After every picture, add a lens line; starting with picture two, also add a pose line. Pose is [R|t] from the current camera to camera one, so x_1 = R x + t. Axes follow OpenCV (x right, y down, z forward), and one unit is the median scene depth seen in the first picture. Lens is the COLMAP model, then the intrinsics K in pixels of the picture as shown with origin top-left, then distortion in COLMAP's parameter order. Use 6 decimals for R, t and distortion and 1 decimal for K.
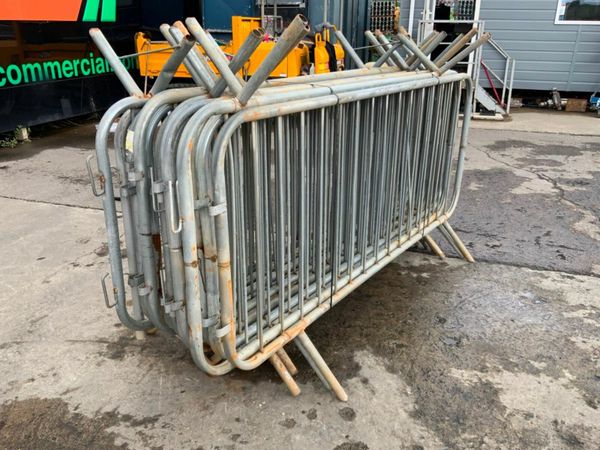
lens RADIAL K [[498.0, 0, 299.2], [0, 498.0, 224.6], [0, 0, 1]] dist [0.051445, -0.105679]
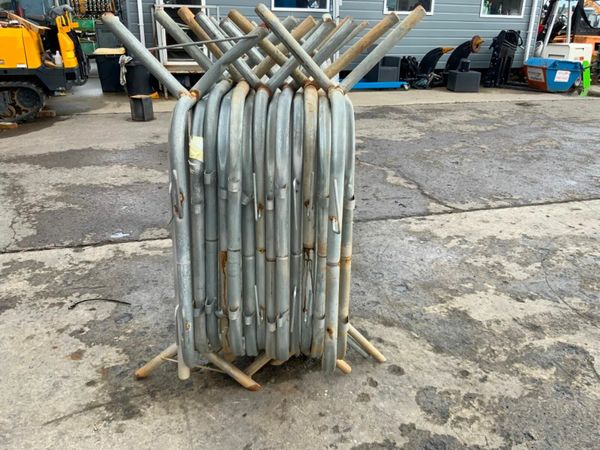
lens RADIAL K [[498.0, 0, 299.2], [0, 498.0, 224.6], [0, 0, 1]] dist [0.051445, -0.105679]
pose [[0.823109, -0.204303, 0.529860, -0.423029], [0.189377, 0.978385, 0.083058, -0.048489], [-0.535377, 0.031977, 0.844008, 0.121658]]
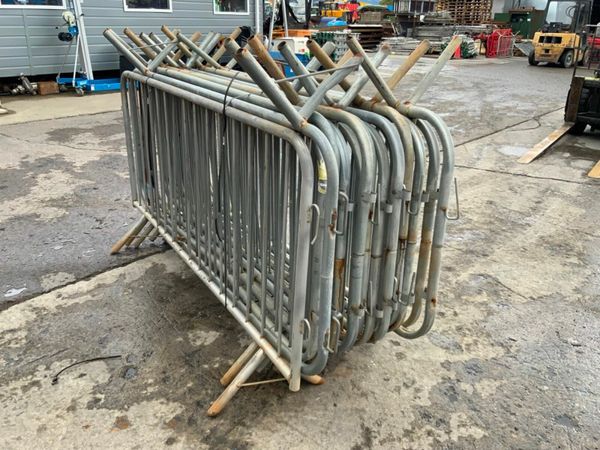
lens RADIAL K [[498.0, 0, 299.2], [0, 498.0, 224.6], [0, 0, 1]] dist [0.051445, -0.105679]
pose [[0.390301, -0.345039, 0.853588, -0.742964], [0.309679, 0.922301, 0.231214, -0.190254], [-0.867043, 0.174095, 0.466826, 0.398399]]
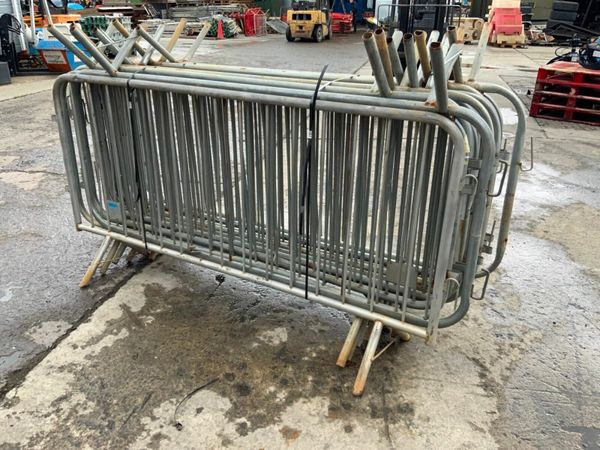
lens RADIAL K [[498.0, 0, 299.2], [0, 498.0, 224.6], [0, 0, 1]] dist [0.051445, -0.105679]
pose [[-0.092017, -0.406709, 0.908912, -0.846169], [0.349376, 0.841568, 0.411946, -0.368656], [-0.932453, 0.355458, 0.064656, 0.835480]]
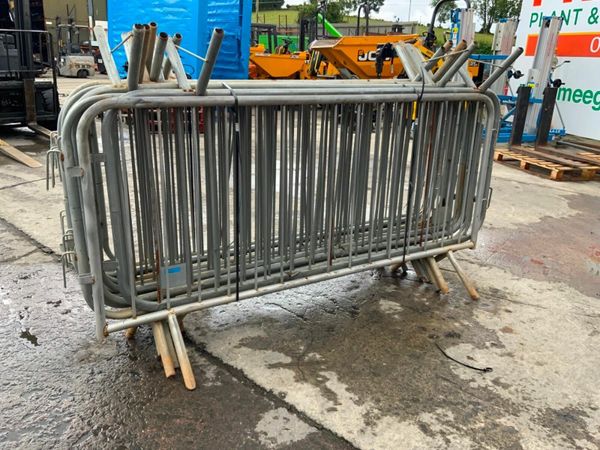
lens RADIAL K [[498.0, 0, 299.2], [0, 498.0, 224.6], [0, 0, 1]] dist [0.051445, -0.105679]
pose [[-0.916376, -0.163760, 0.365290, -0.286174], [0.105870, 0.780872, 0.615655, -0.623901], [-0.386064, 0.602845, -0.698235, 1.686020]]
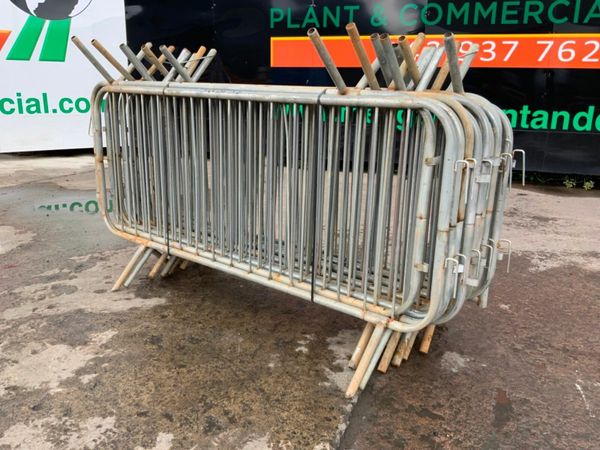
lens RADIAL K [[498.0, 0, 299.2], [0, 498.0, 224.6], [0, 0, 1]] dist [0.051445, -0.105679]
pose [[-0.033797, 0.258539, -0.965409, 1.046794], [-0.380482, 0.889895, 0.251636, -0.288480], [0.924170, 0.375826, 0.068294, 0.970908]]
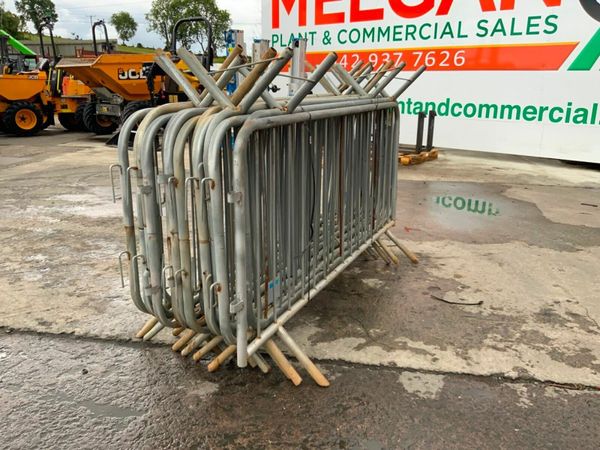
lens RADIAL K [[498.0, 0, 299.2], [0, 498.0, 224.6], [0, 0, 1]] dist [0.051445, -0.105679]
pose [[-0.985180, 0.028741, -0.169098, 0.265101], [-0.079485, 0.797119, 0.598568, -0.664799], [0.151995, 0.603138, -0.783021, 1.834771]]
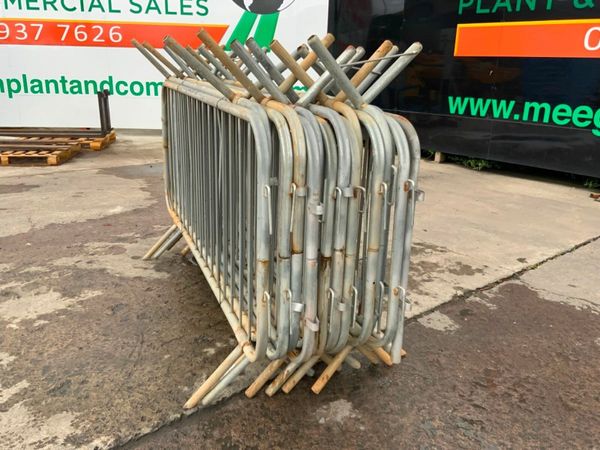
lens RADIAL K [[498.0, 0, 299.2], [0, 498.0, 224.6], [0, 0, 1]] dist [0.051445, -0.105679]
pose [[-0.532381, 0.236603, -0.812766, 0.846654], [-0.337337, 0.821312, 0.460055, -0.512462], [0.776385, 0.519101, -0.357436, 1.426324]]
